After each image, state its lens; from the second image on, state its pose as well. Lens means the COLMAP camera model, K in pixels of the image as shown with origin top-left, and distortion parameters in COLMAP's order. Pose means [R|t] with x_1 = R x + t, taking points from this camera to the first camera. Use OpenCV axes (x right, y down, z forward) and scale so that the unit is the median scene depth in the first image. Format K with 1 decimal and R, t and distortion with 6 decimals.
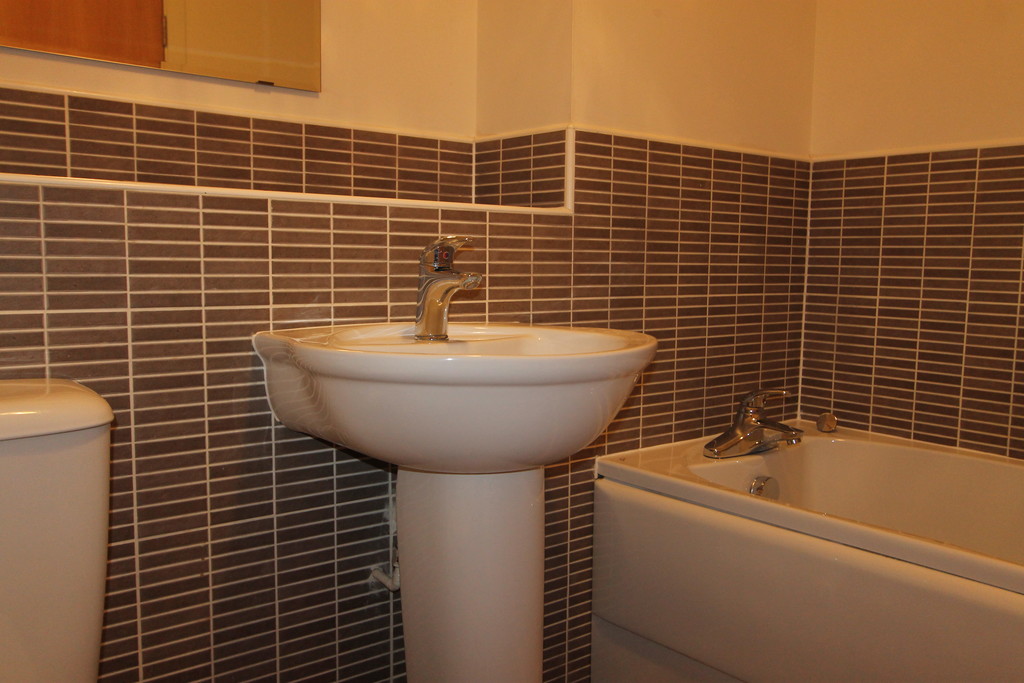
lens RADIAL K [[885.1, 0, 512.0], [0, 885.1, 341.5], [0, 0, 1]] dist [-0.019558, 0.046596]
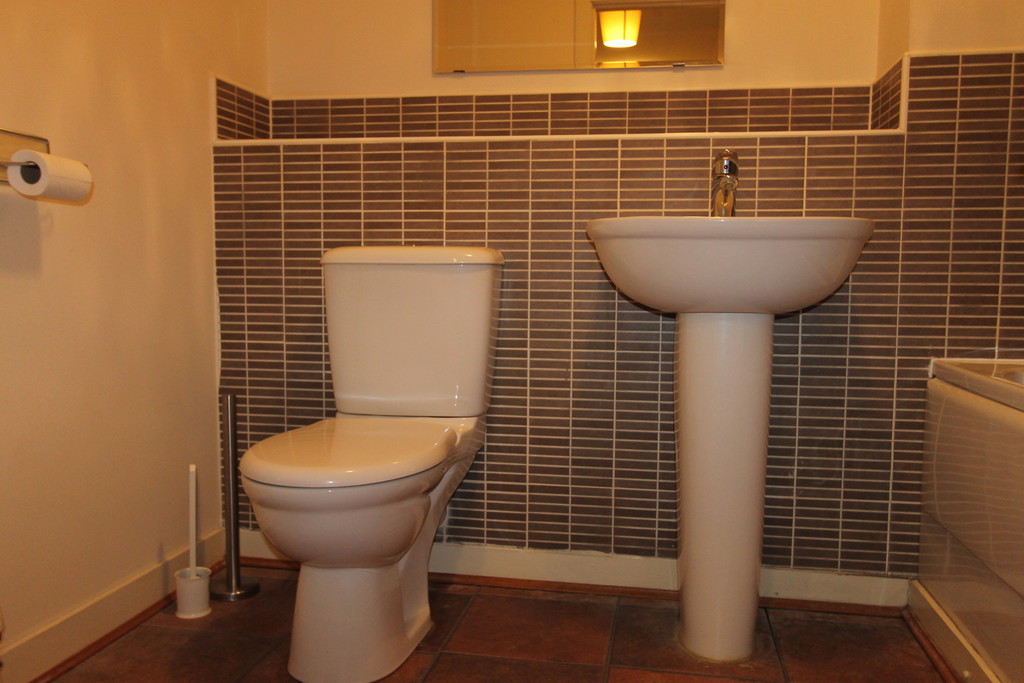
lens RADIAL K [[885.1, 0, 512.0], [0, 885.1, 341.5], [0, 0, 1]] dist [-0.019558, 0.046596]
pose [[0.657522, 0.052435, -0.751608, 0.710346], [-0.070157, 0.997502, 0.008214, 0.172973], [0.750162, 0.047330, 0.659558, -0.115217]]
